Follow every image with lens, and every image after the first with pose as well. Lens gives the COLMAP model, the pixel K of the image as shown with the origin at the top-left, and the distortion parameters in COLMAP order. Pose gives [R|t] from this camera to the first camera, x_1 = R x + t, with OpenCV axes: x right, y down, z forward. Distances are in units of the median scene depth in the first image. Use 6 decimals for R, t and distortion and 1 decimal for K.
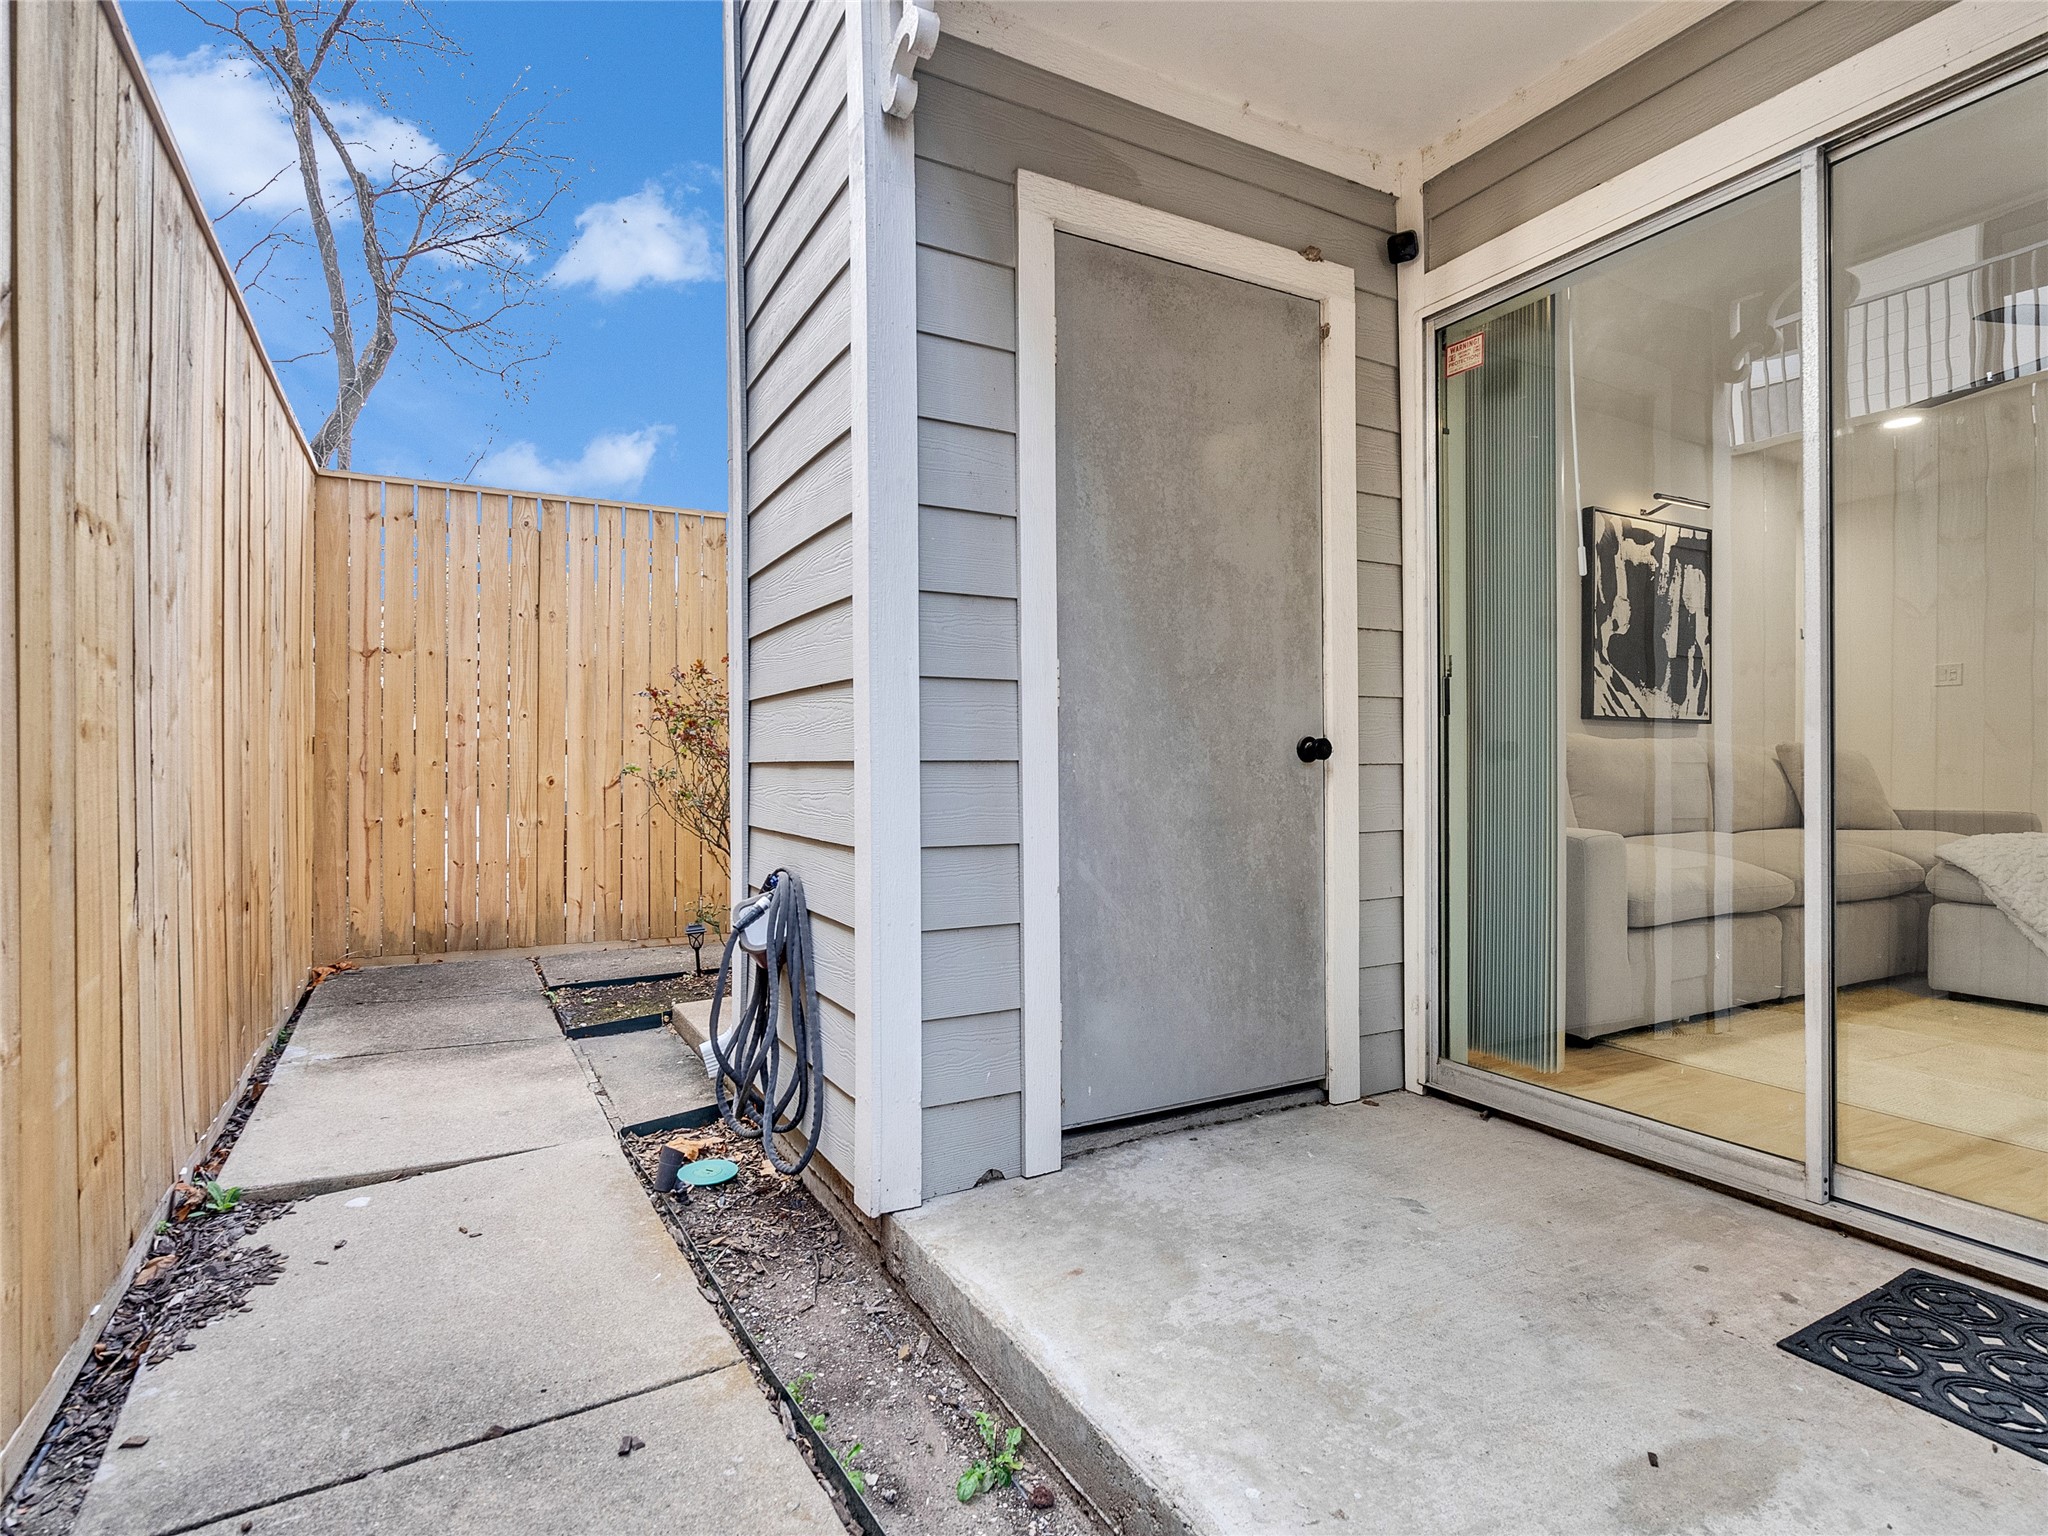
lens RADIAL K [[1044.6, 0, 1009.0], [0, 1044.6, 770.0], [0, 0, 1]] dist [-0.006832, 0.005334]
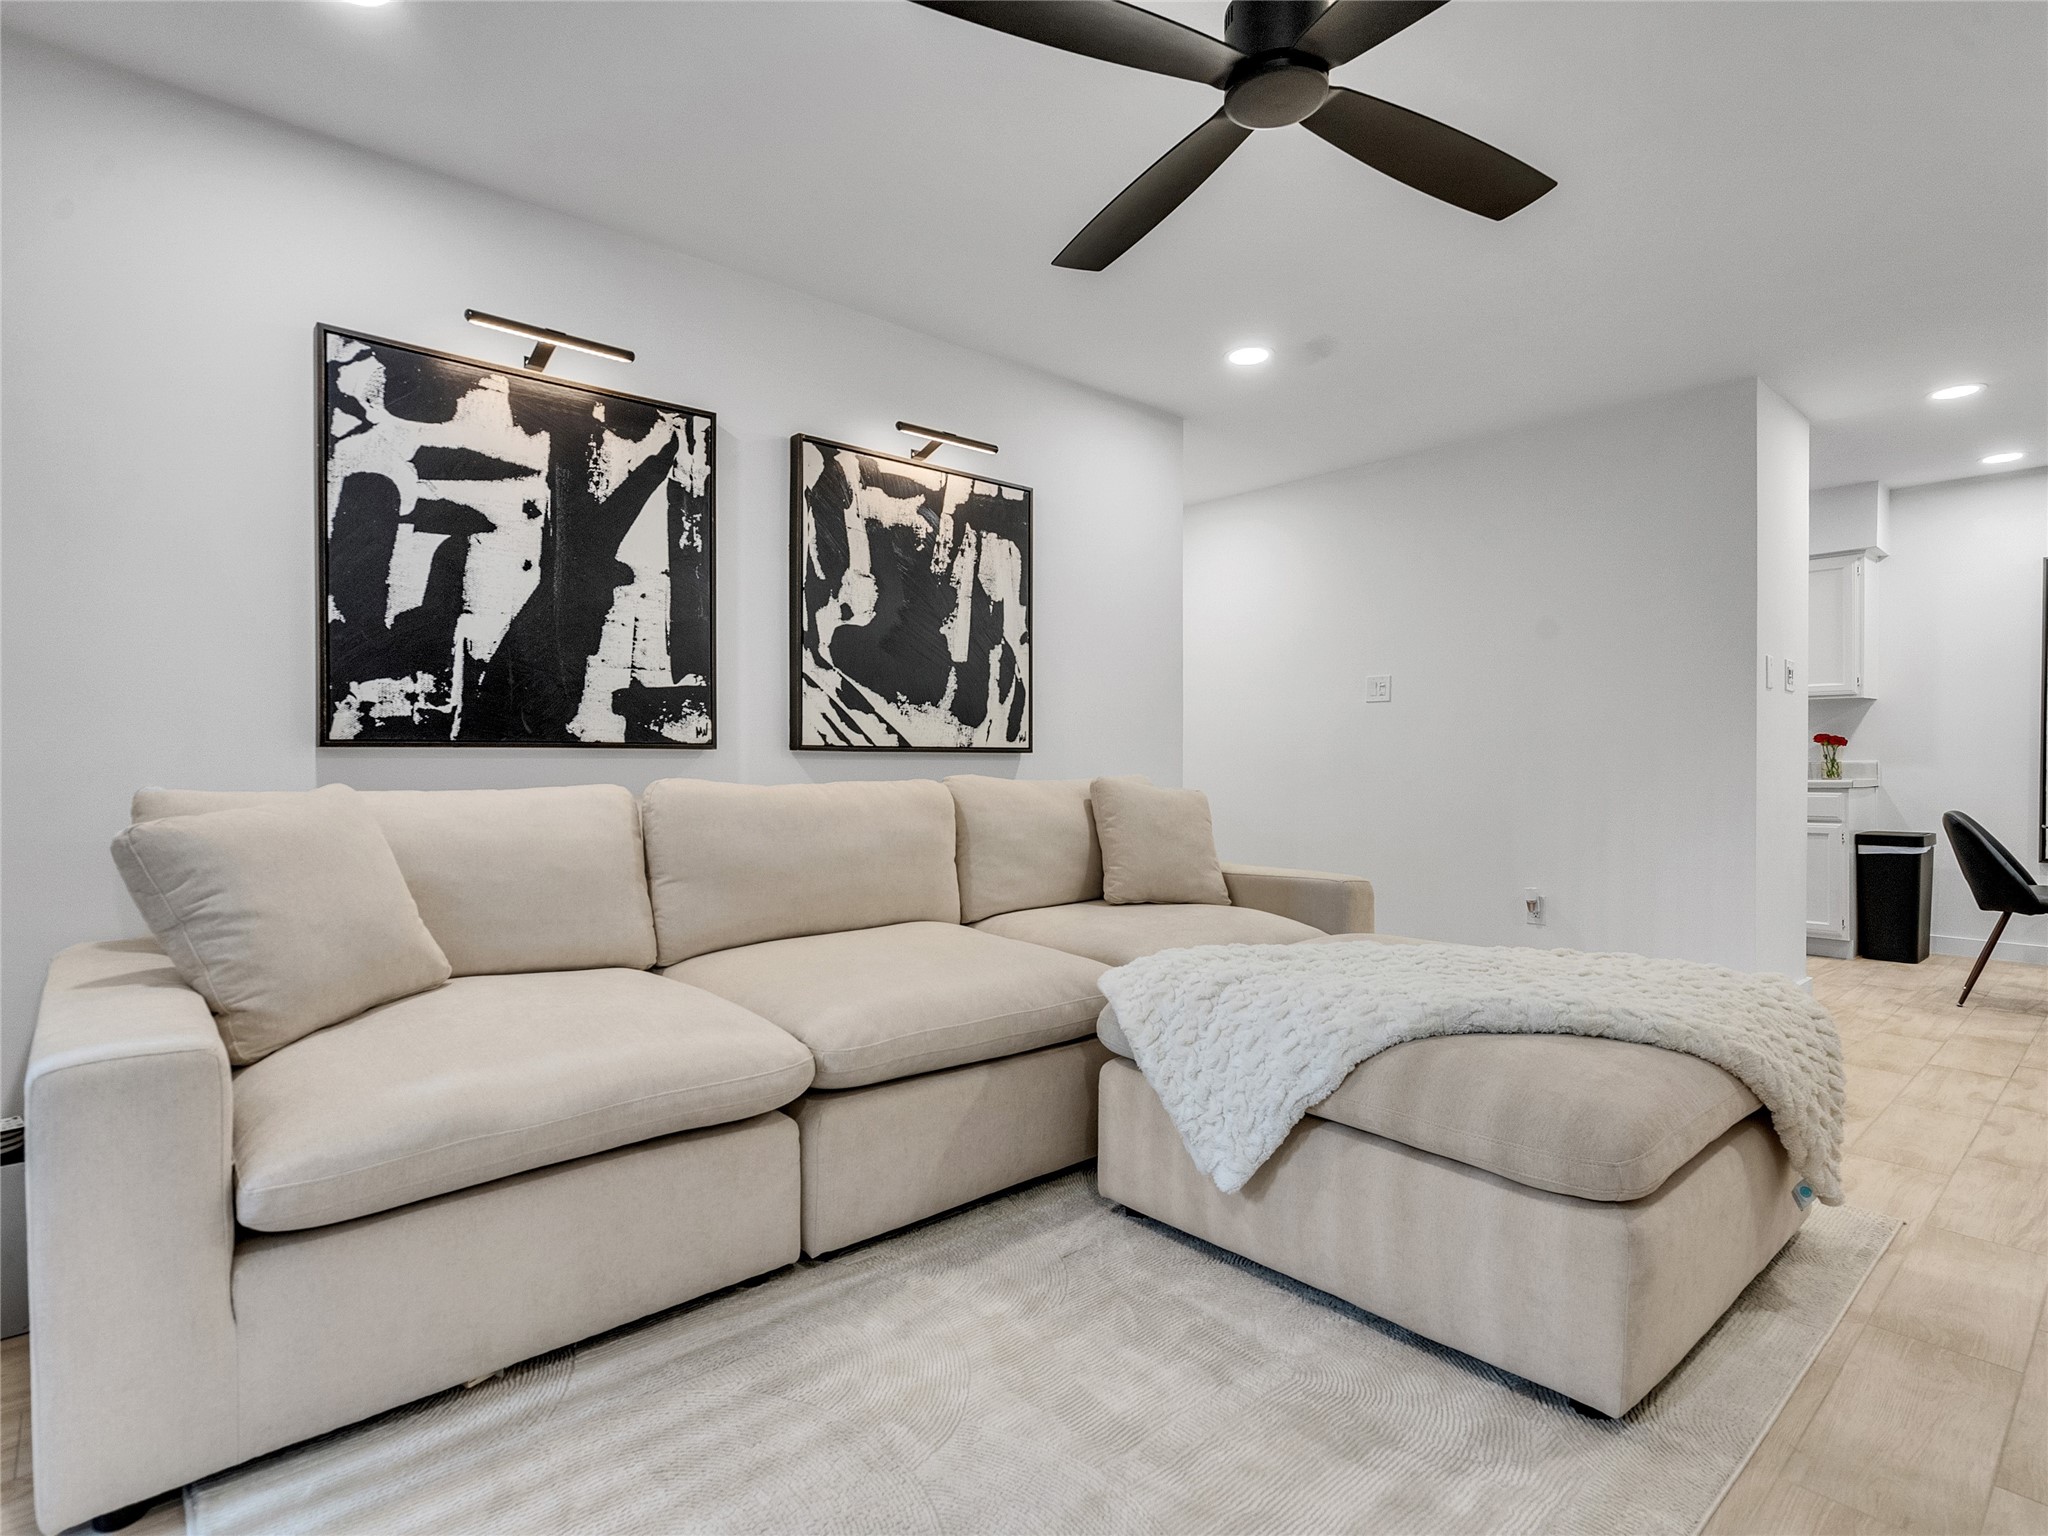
lens RADIAL K [[1044.6, 0, 1015.3], [0, 1044.6, 770.9], [0, 0, 1]] dist [-0.006832, 0.005334]
pose [[0.973773, -0.002436, 0.227510, 0.976803], [0.001286, 0.999986, 0.005203, -0.070089], [-0.227520, -0.004774, 0.973762, 0.565310]]
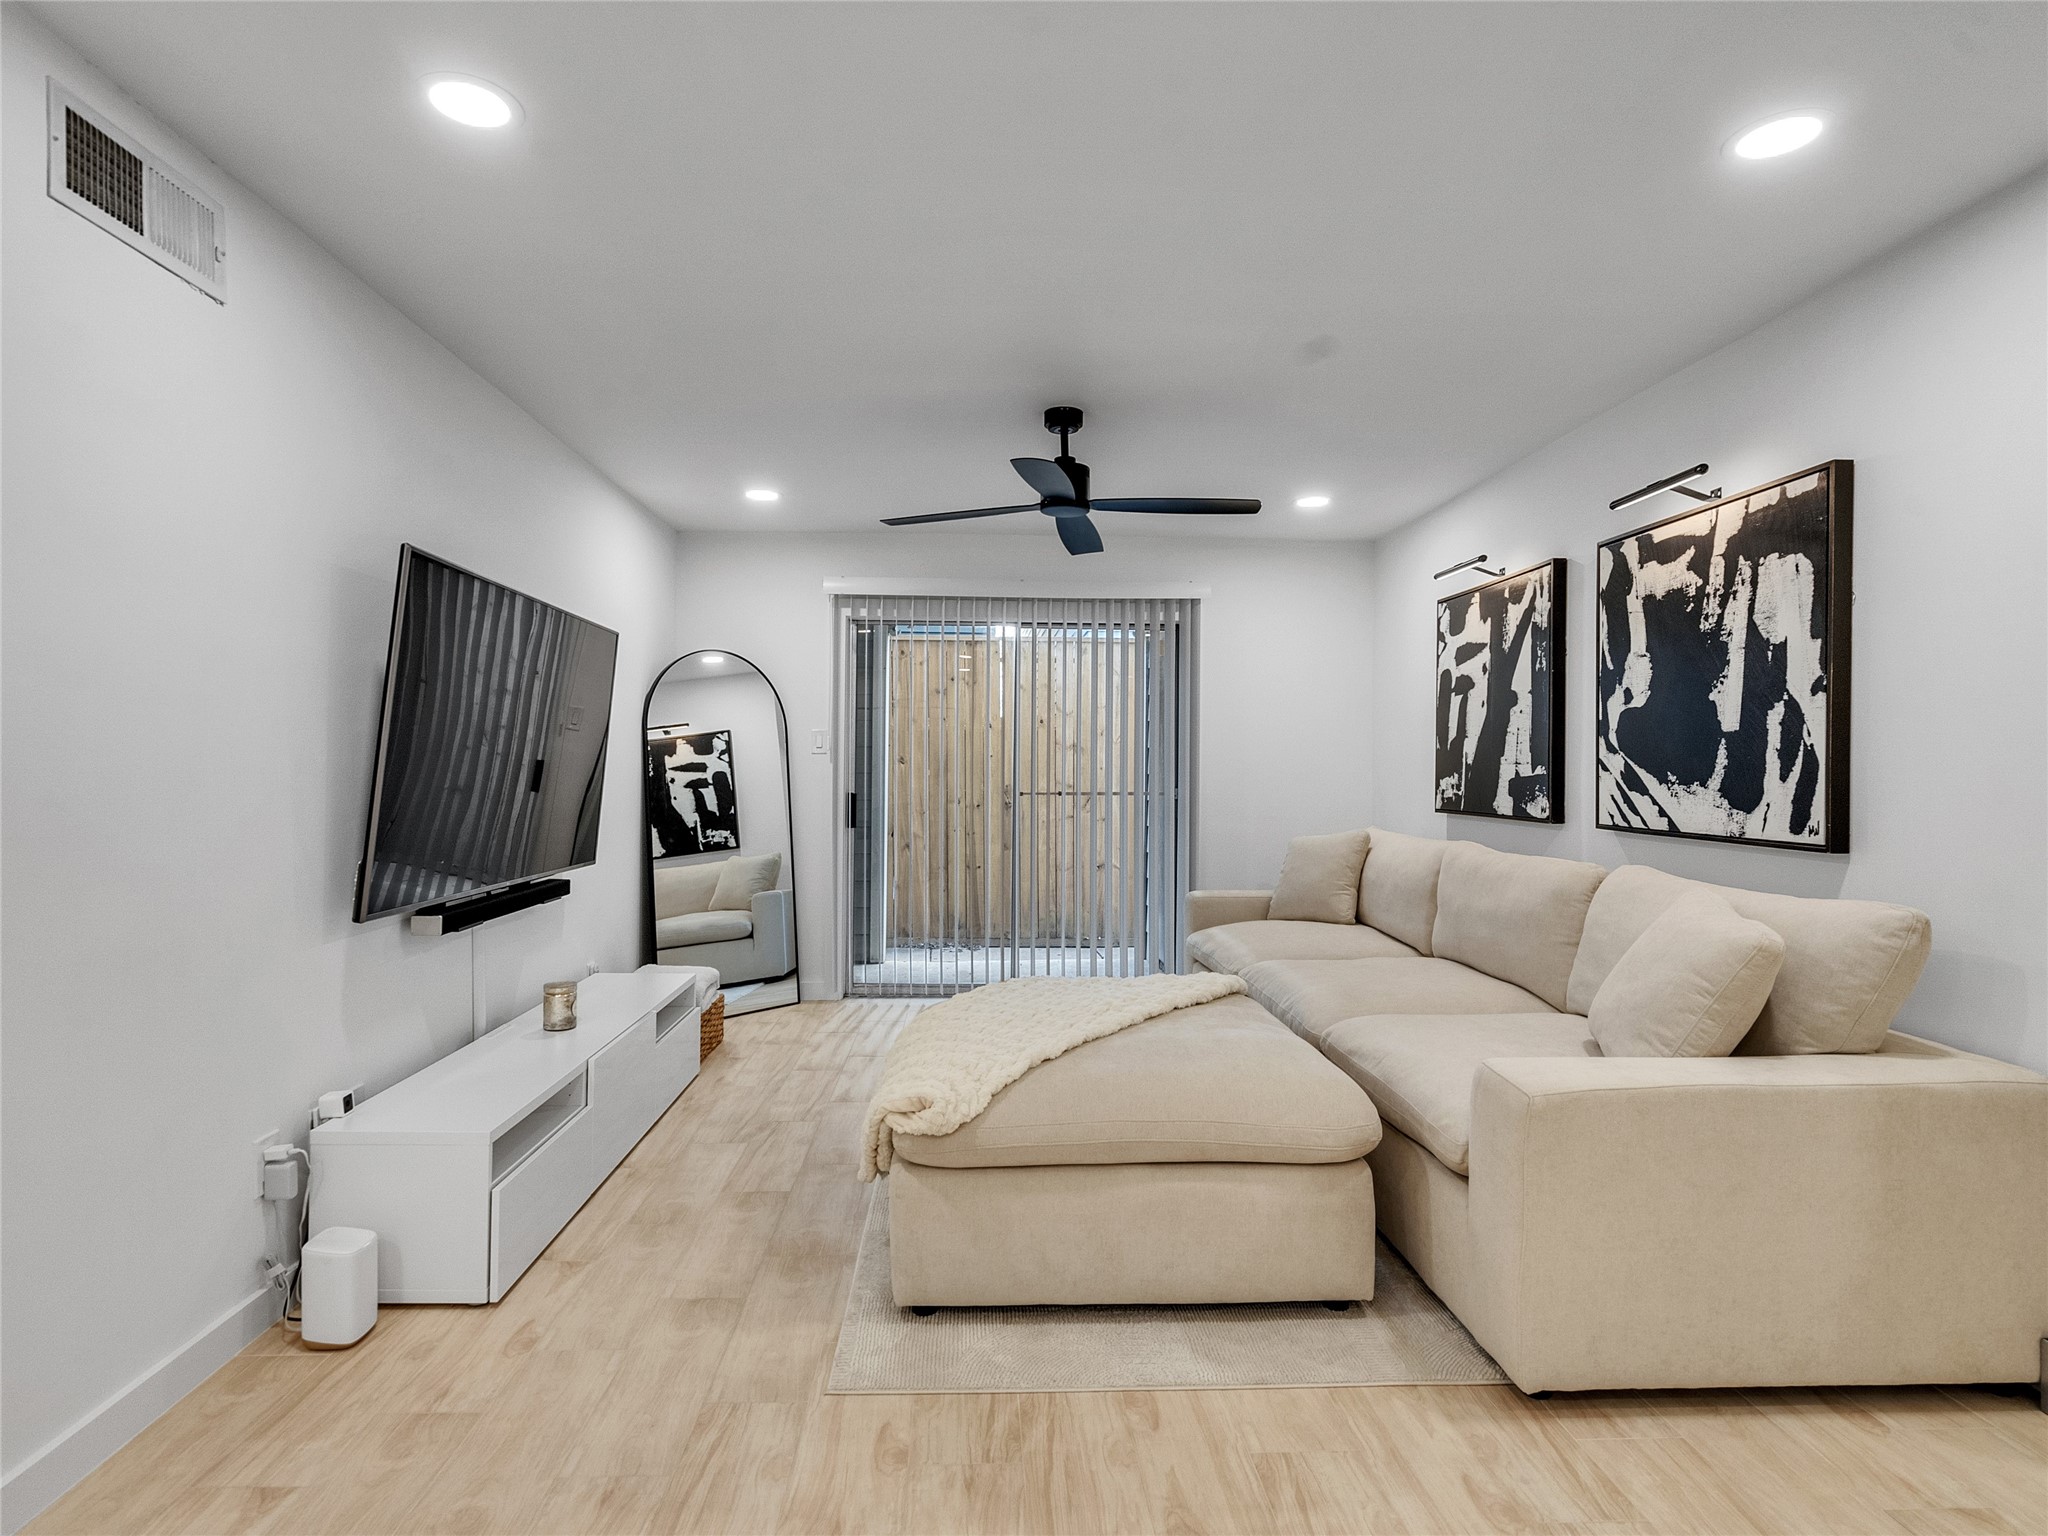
lens RADIAL K [[1044.6, 0, 1019.3], [0, 1044.6, 775.5], [0, 0, 1]] dist [-0.006832, 0.005334]
pose [[-0.429633, 0.008932, -0.902960, 2.538242], [-0.003215, 0.999930, 0.011421, -0.169193], [0.902998, 0.007810, -0.429574, 1.707250]]
